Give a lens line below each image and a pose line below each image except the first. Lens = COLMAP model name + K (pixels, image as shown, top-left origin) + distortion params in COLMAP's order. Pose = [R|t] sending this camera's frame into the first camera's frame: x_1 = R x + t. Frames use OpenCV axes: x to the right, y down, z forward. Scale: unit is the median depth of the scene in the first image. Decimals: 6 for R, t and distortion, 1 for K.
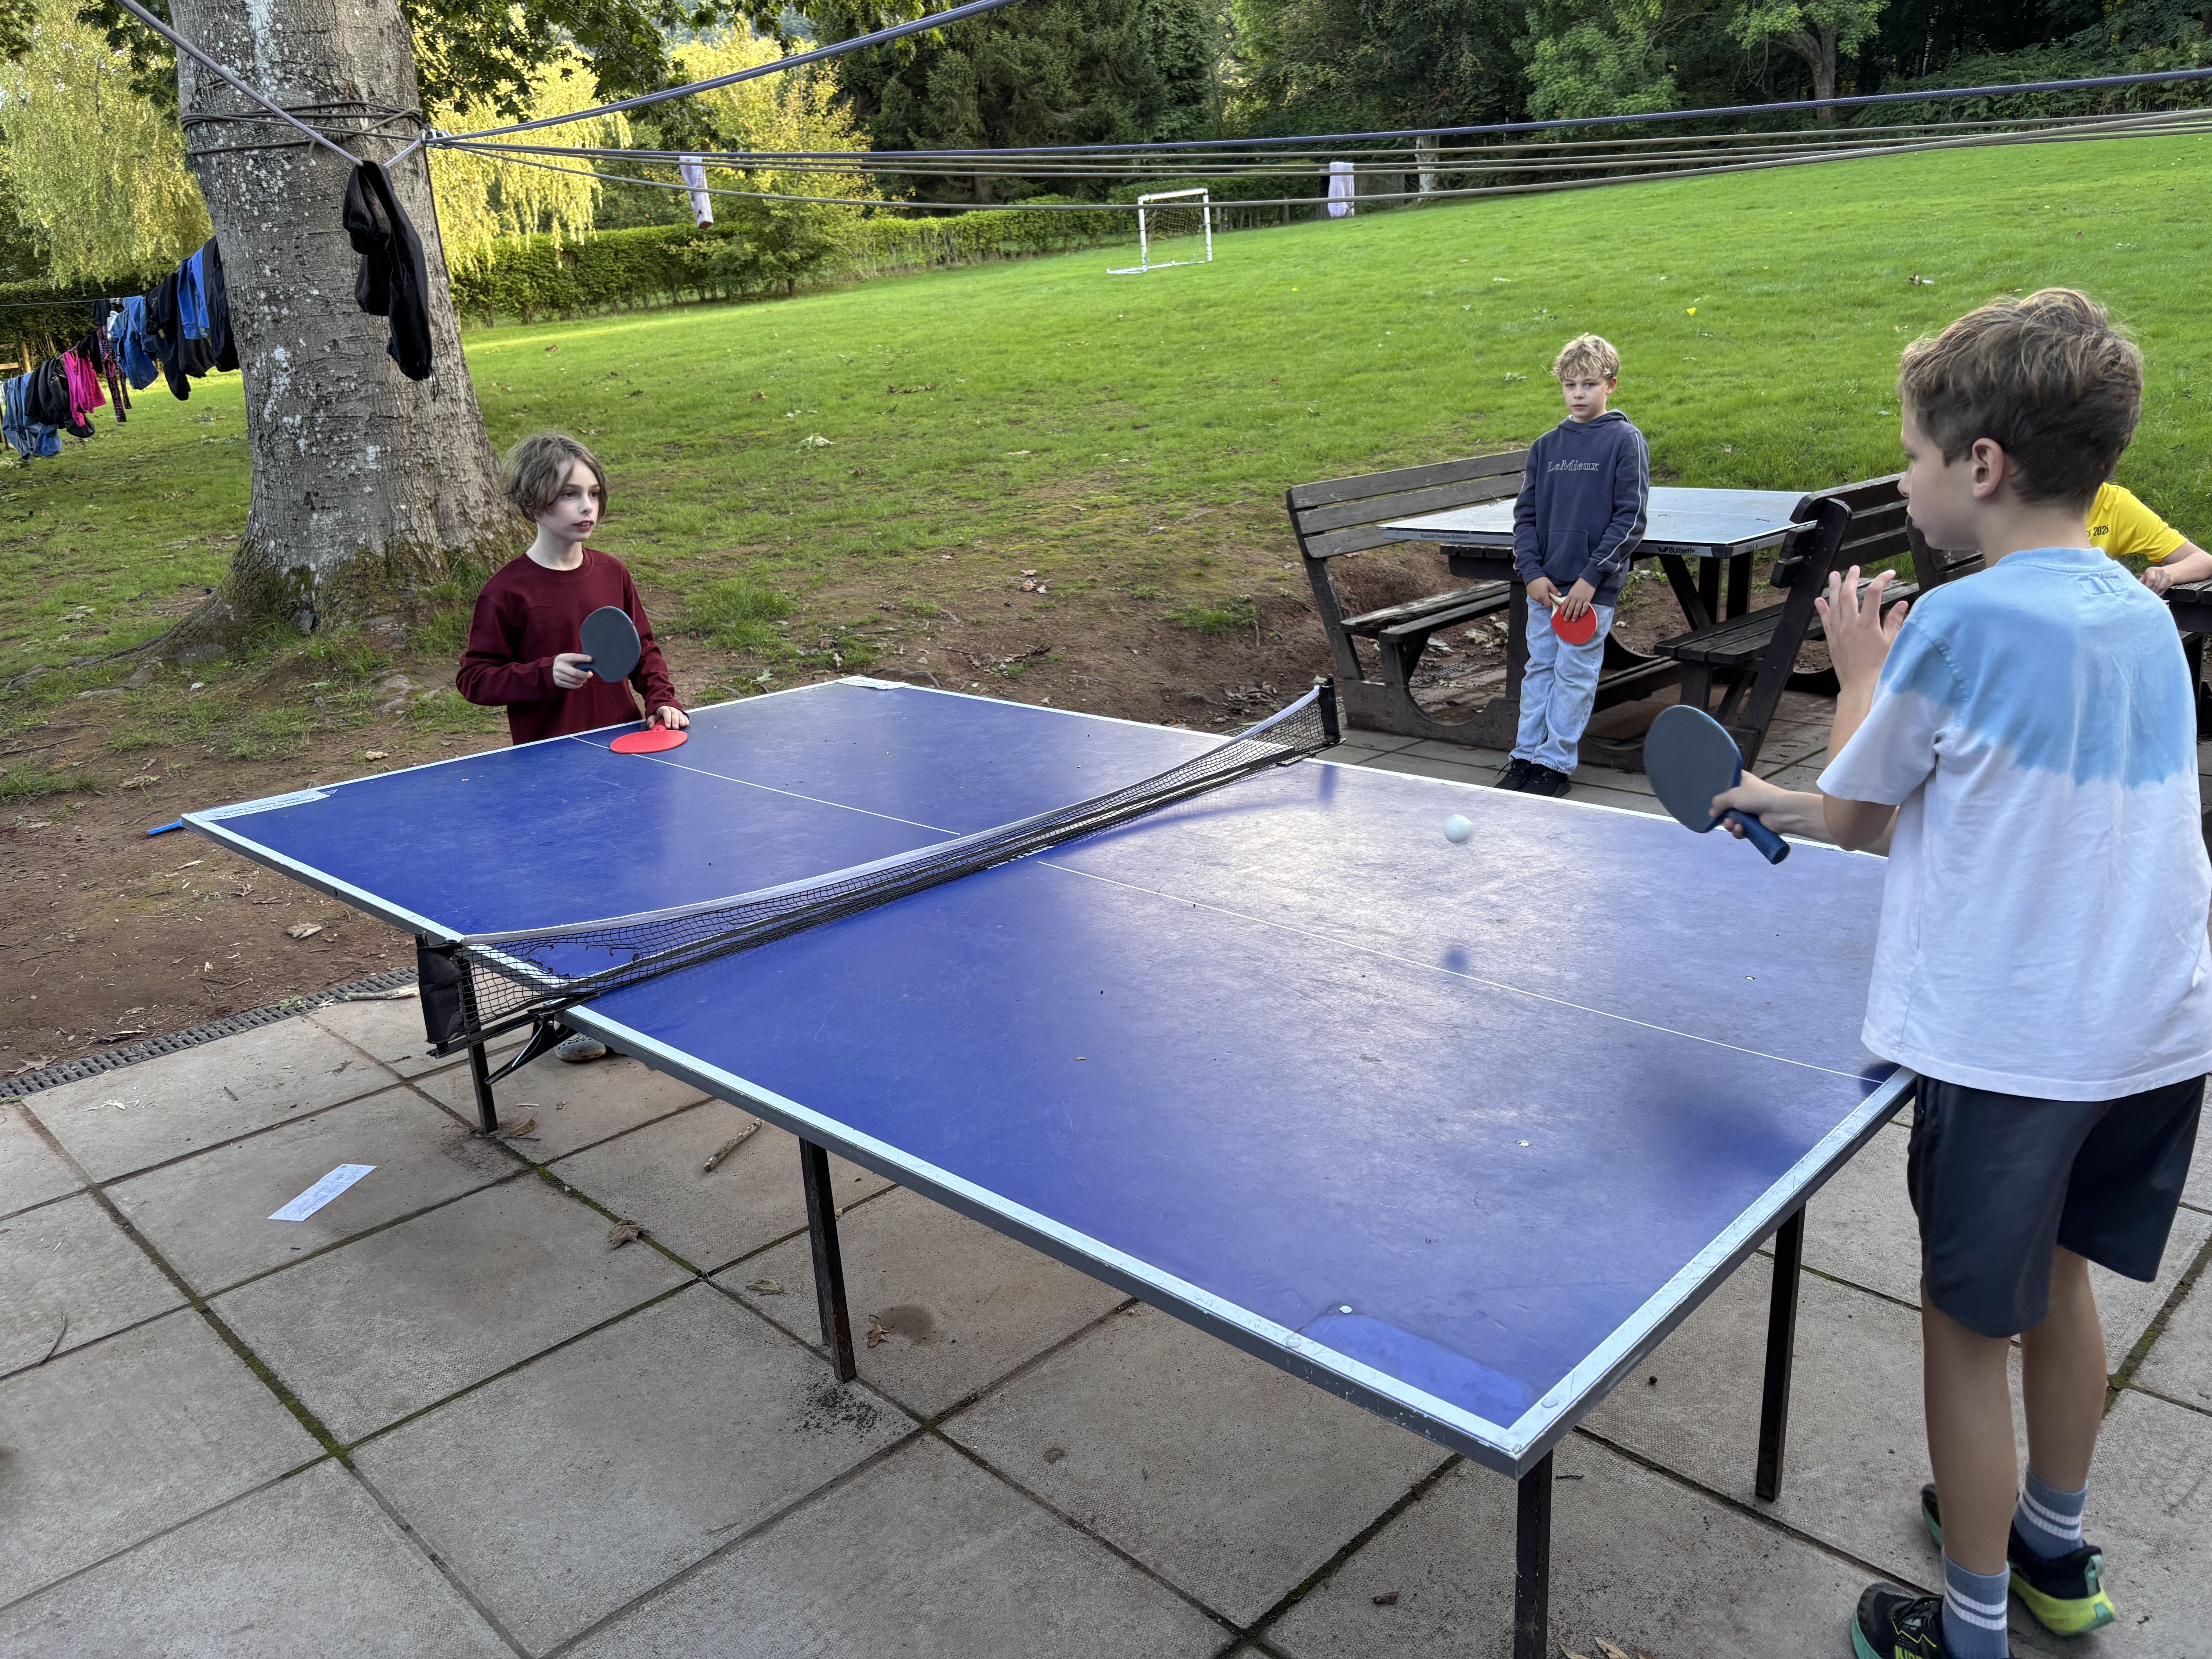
lens RADIAL K [[1692.8, 0, 1104.9], [0, 1692.8, 816.5], [0, 0, 1]] dist [0.029849, -0.016098]
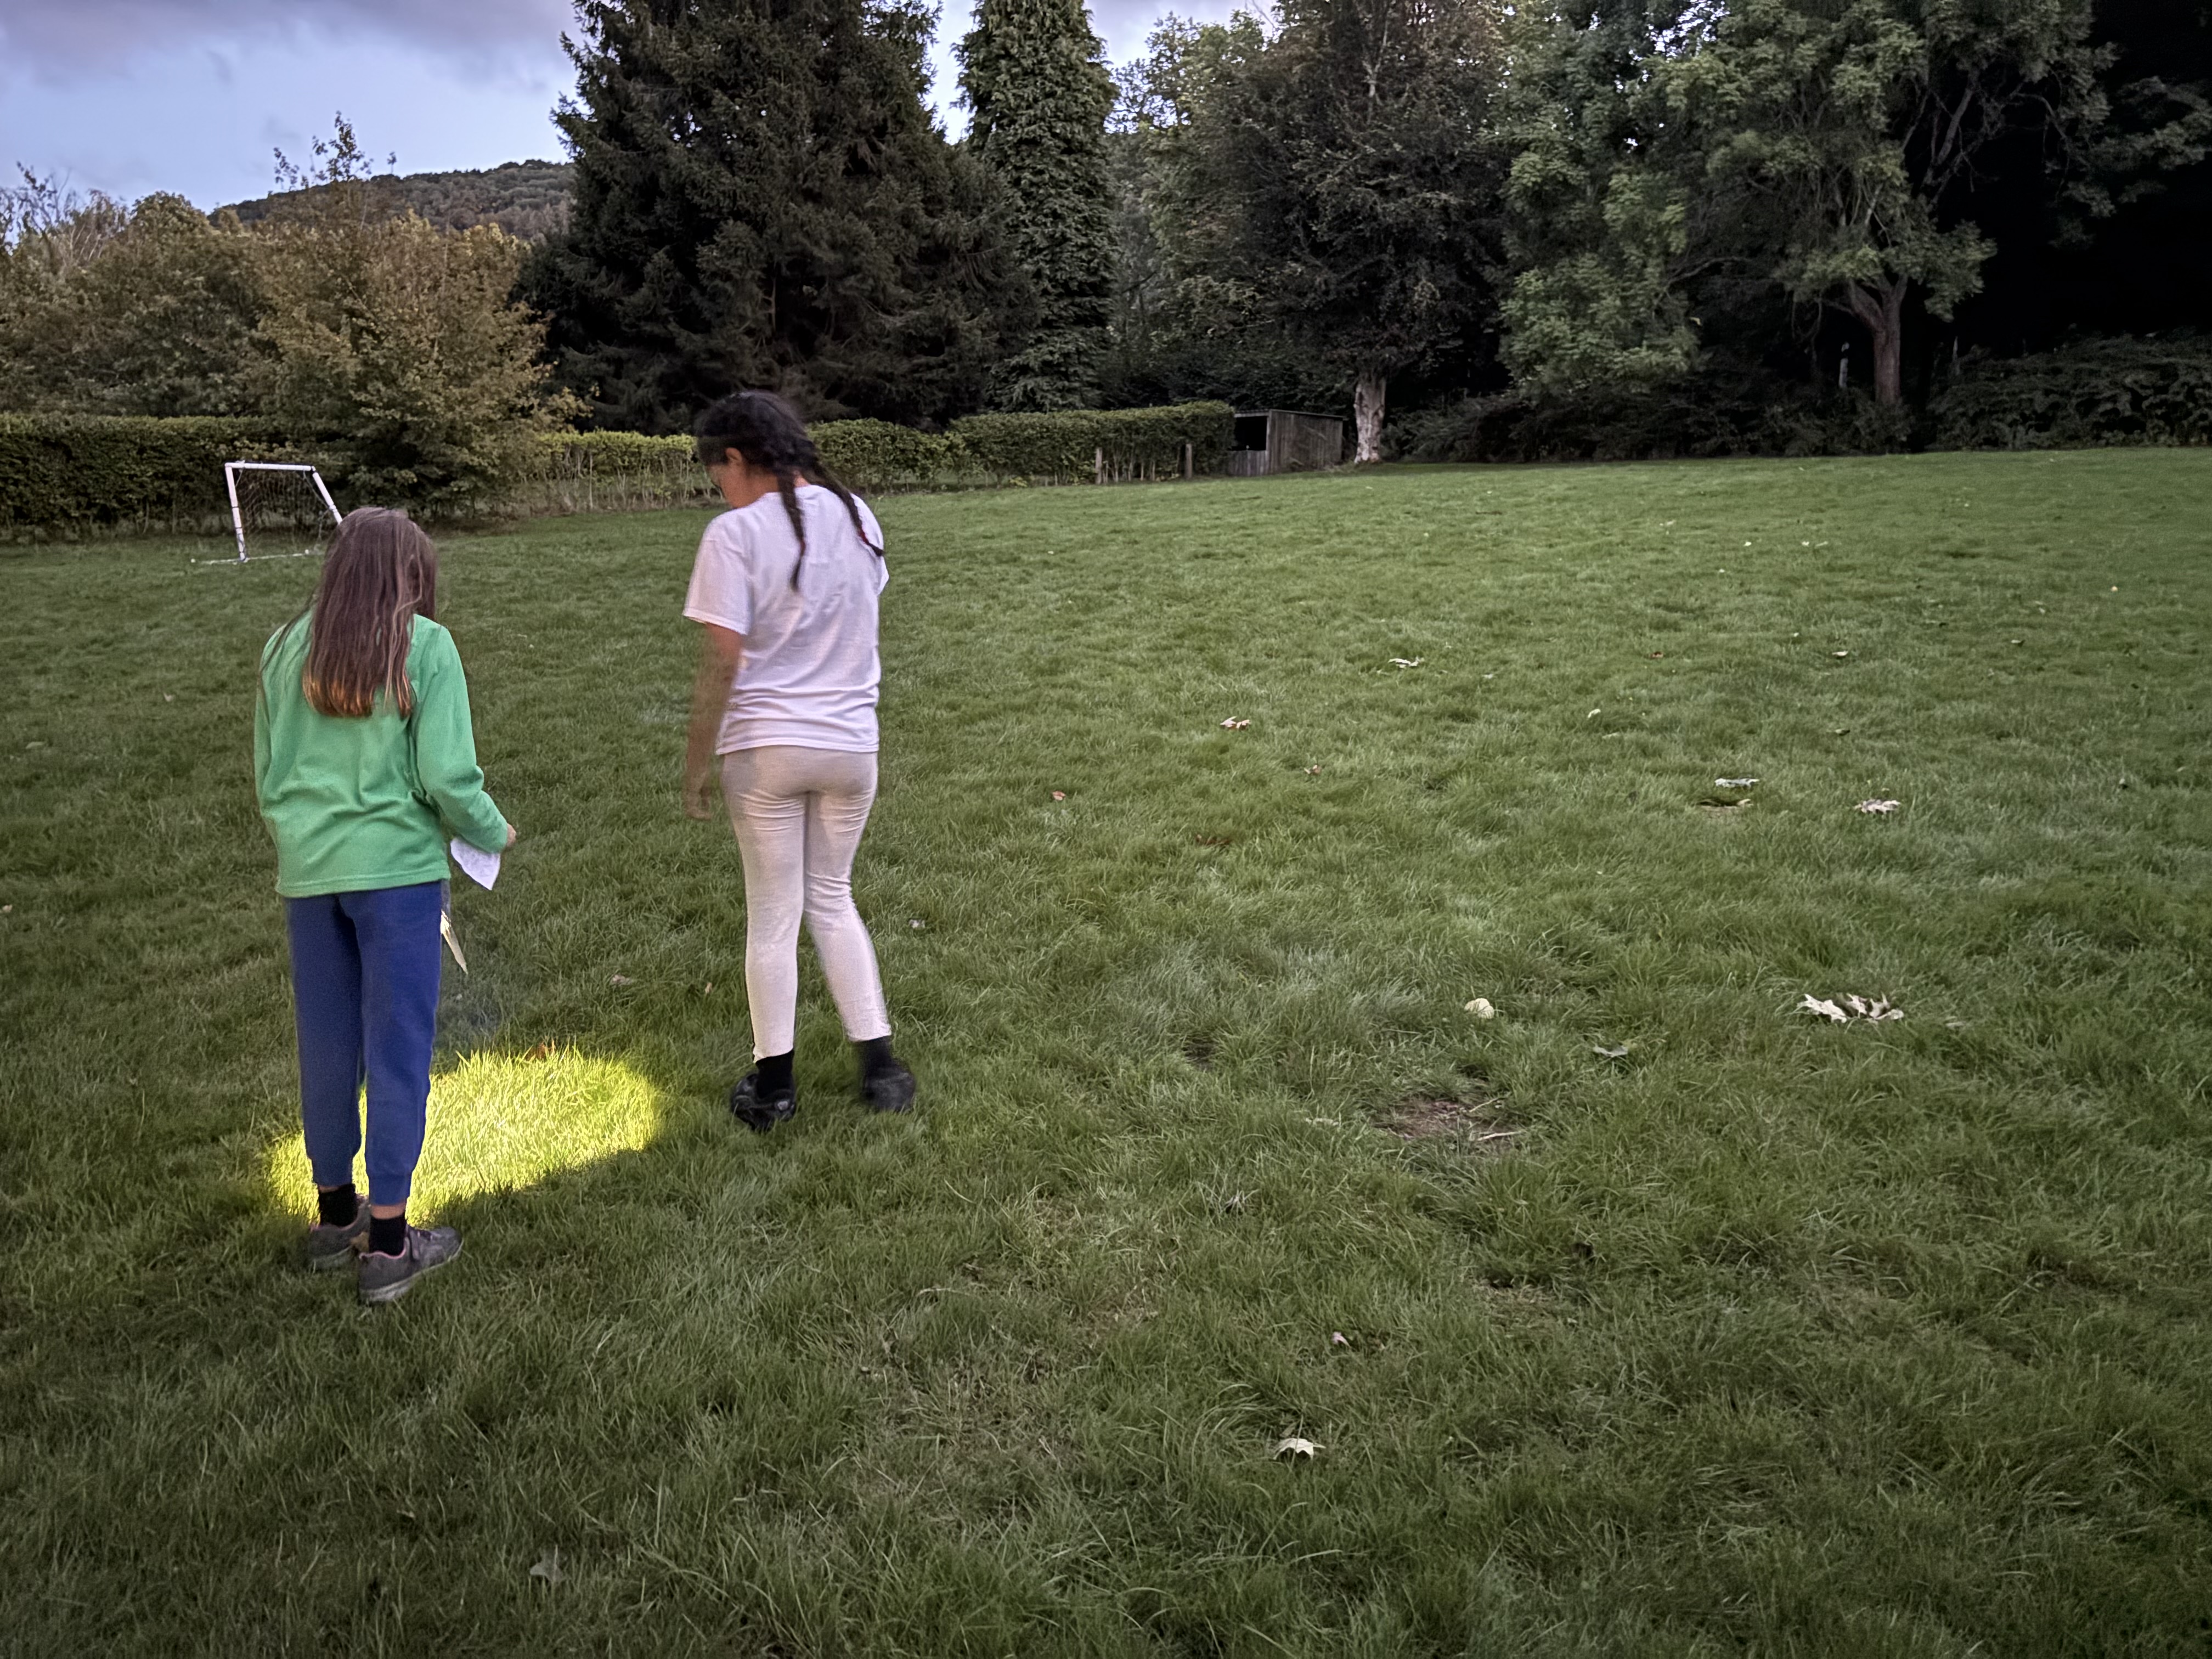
lens RADIAL K [[1692.8, 0, 1108.5], [0, 1692.8, 834.7], [0, 0, 1]] dist [0.029849, -0.016098]
pose [[0.997247, 0.069299, 0.026398, 0.068751], [-0.065842, 0.991210, -0.114747, -0.106783], [-0.034118, 0.112693, 0.993044, 0.278285]]
